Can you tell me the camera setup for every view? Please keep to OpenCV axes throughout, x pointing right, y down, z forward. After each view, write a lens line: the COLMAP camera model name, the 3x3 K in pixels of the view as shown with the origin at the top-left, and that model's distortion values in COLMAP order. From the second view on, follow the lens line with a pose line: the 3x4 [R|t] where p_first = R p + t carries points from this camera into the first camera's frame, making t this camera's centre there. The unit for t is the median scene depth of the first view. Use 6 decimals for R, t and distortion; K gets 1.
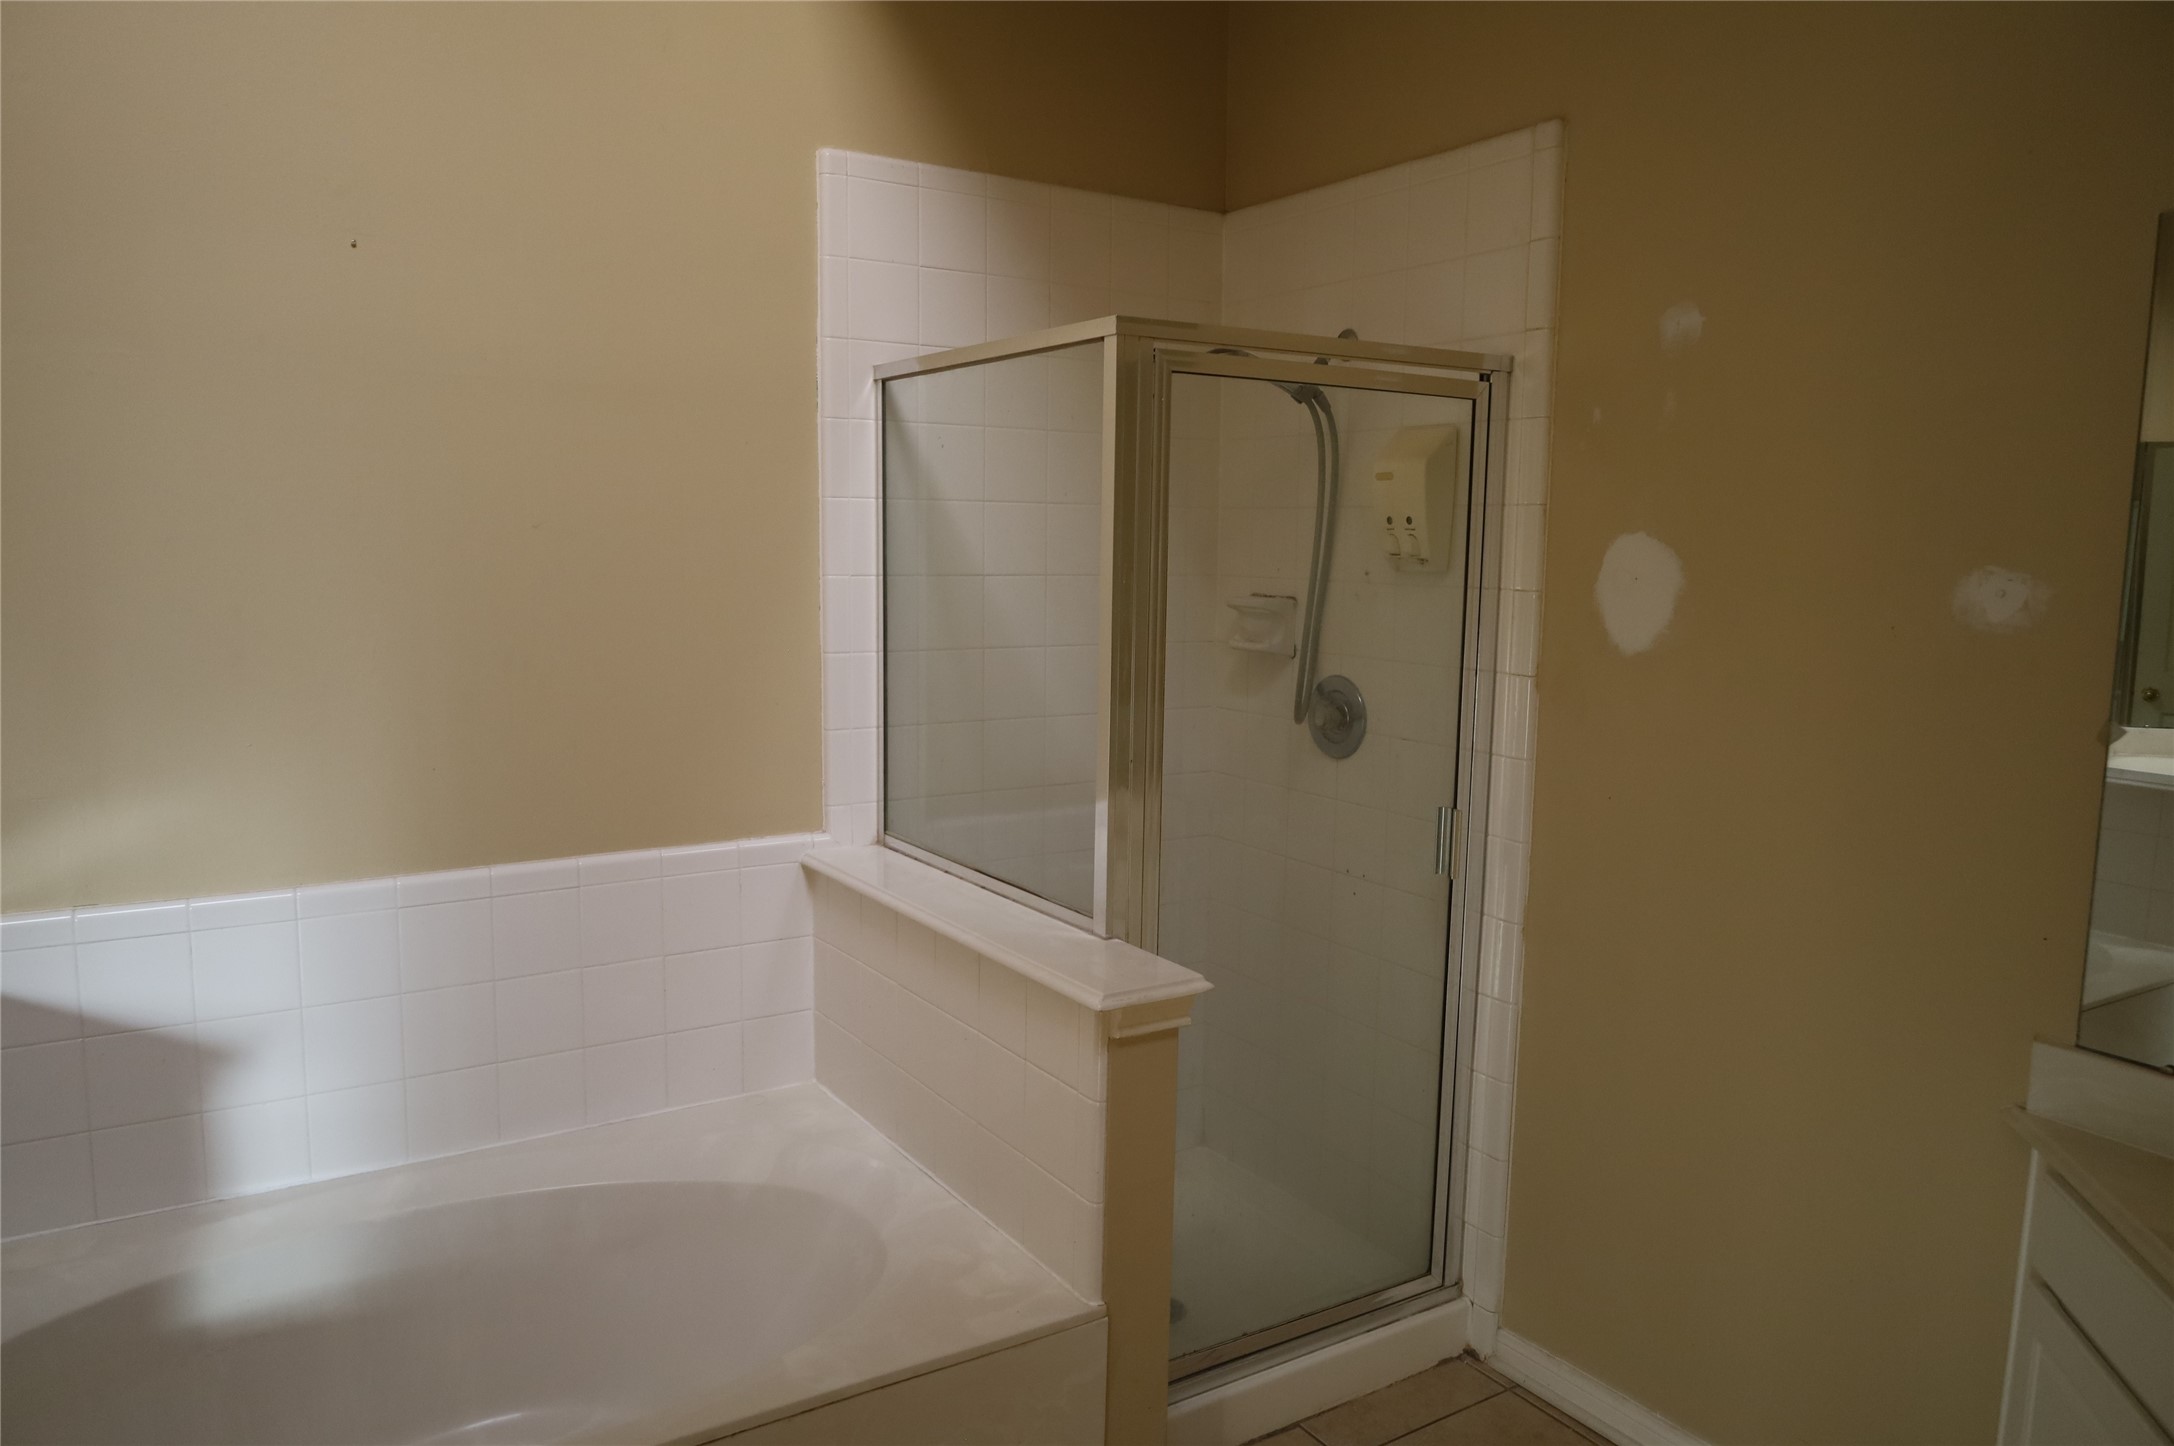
lens RADIAL K [[1475.6, 0, 1095.7], [0, 1475.6, 725.8], [0, 0, 1]] dist [-0.017285, 0.002219]
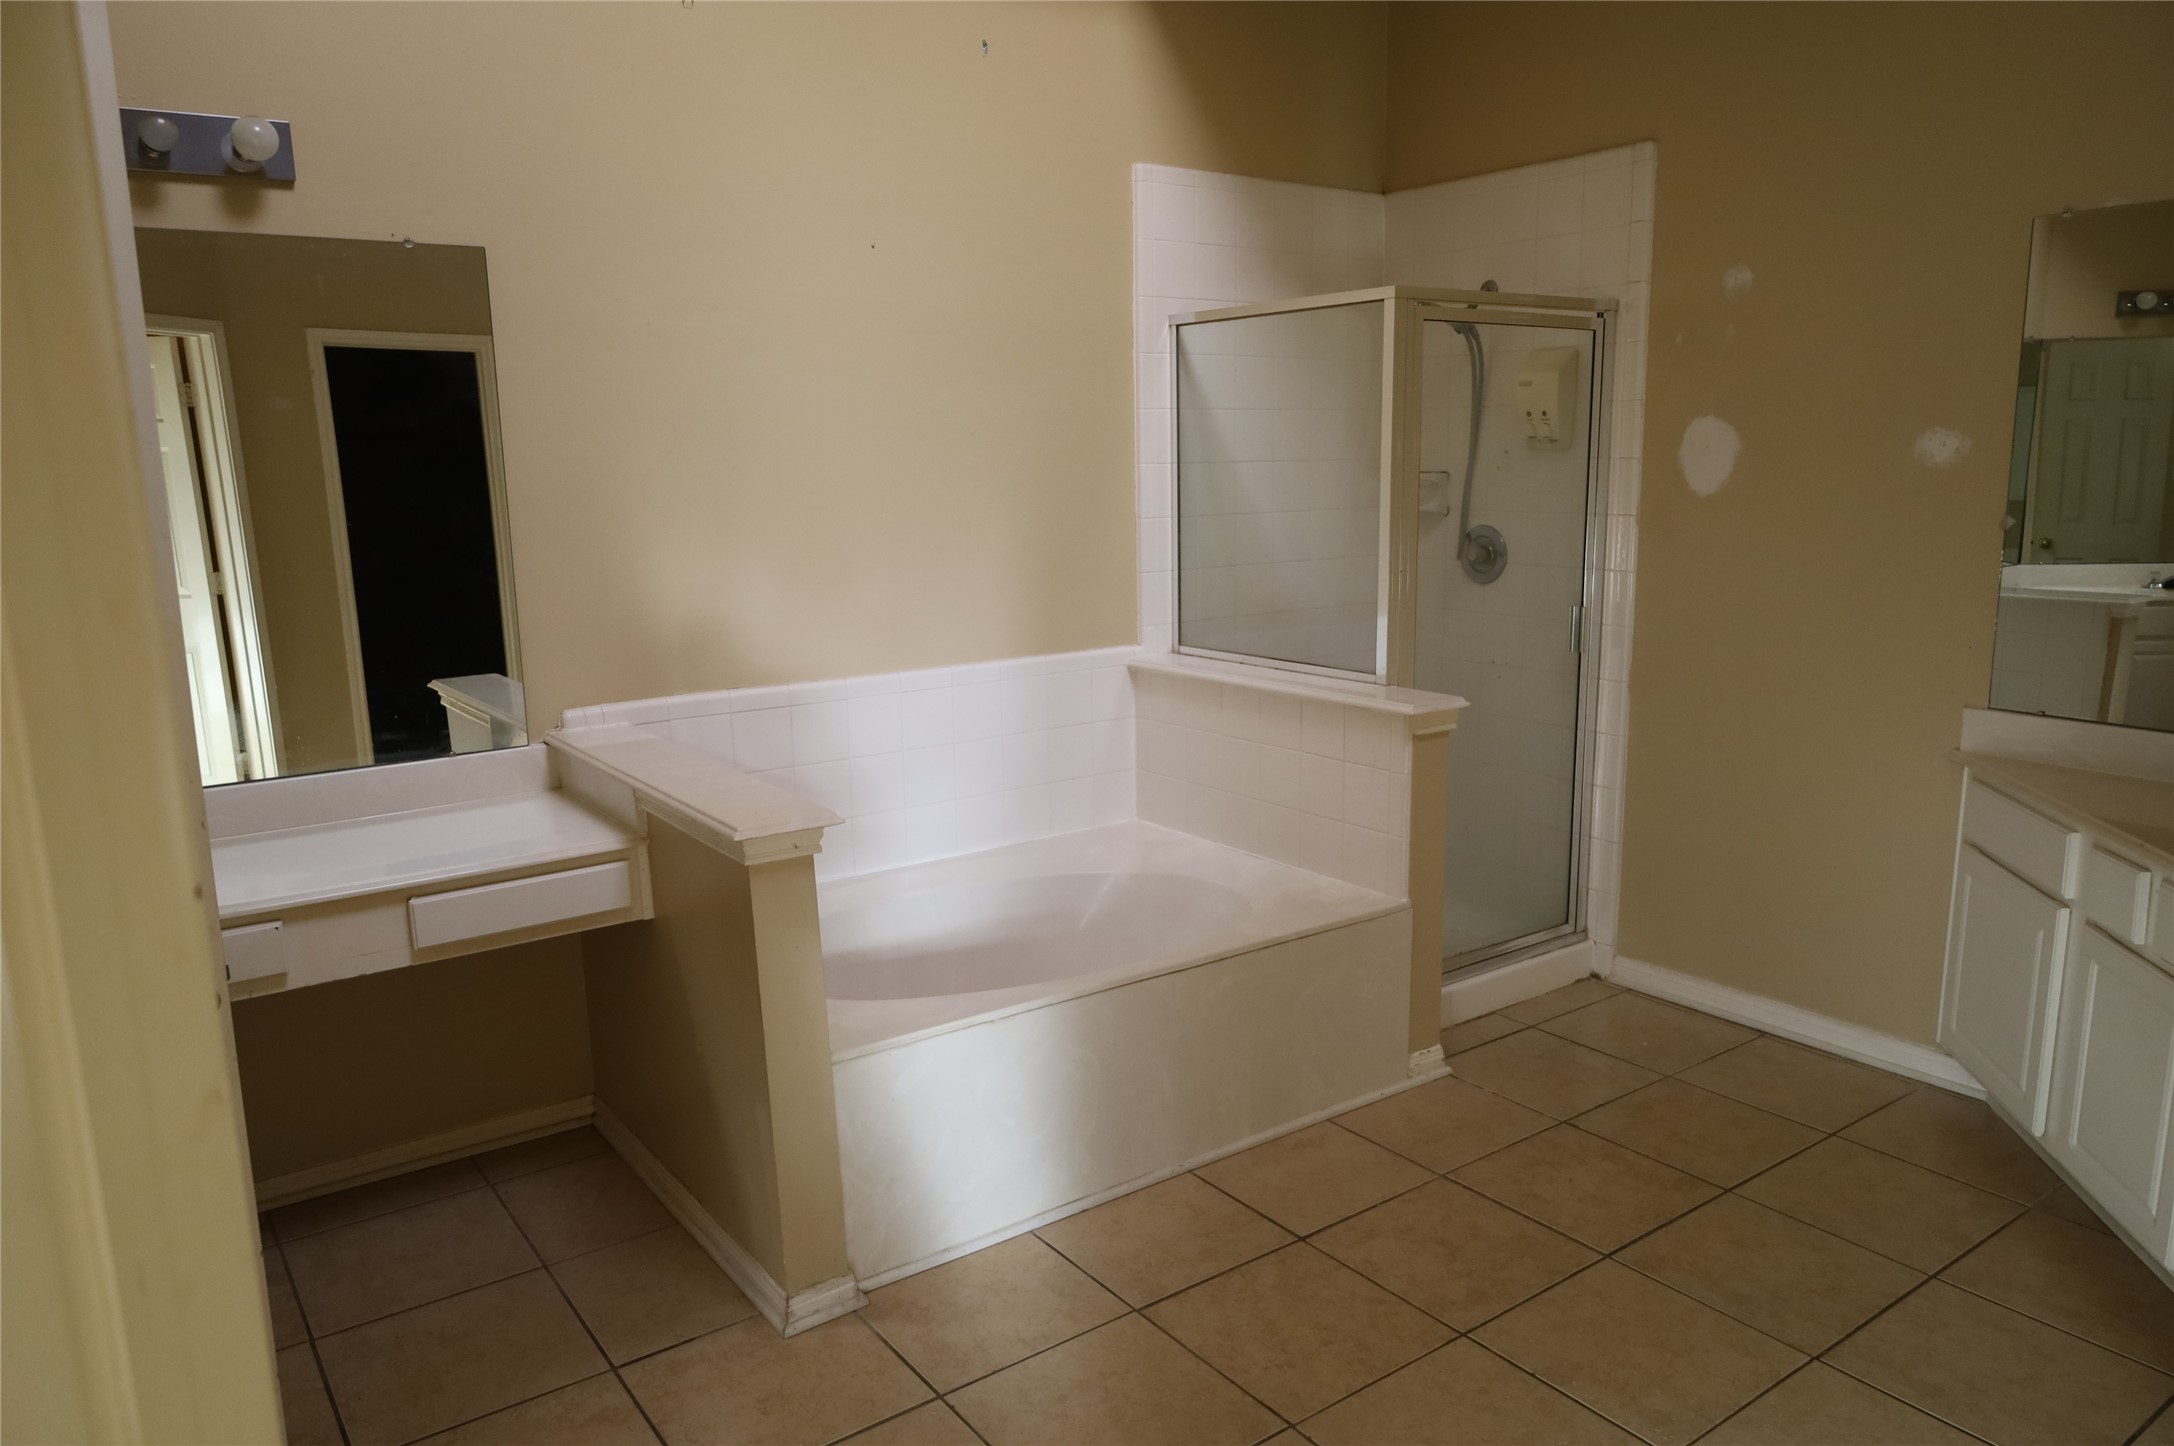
lens RADIAL K [[1475.6, 0, 1095.7], [0, 1475.6, 725.8], [0, 0, 1]] dist [-0.017285, 0.002219]
pose [[0.998247, -0.038777, 0.044720, -0.311371], [0.036346, 0.997882, 0.053948, 0.075705], [-0.046717, -0.052228, 0.997542, -0.458942]]
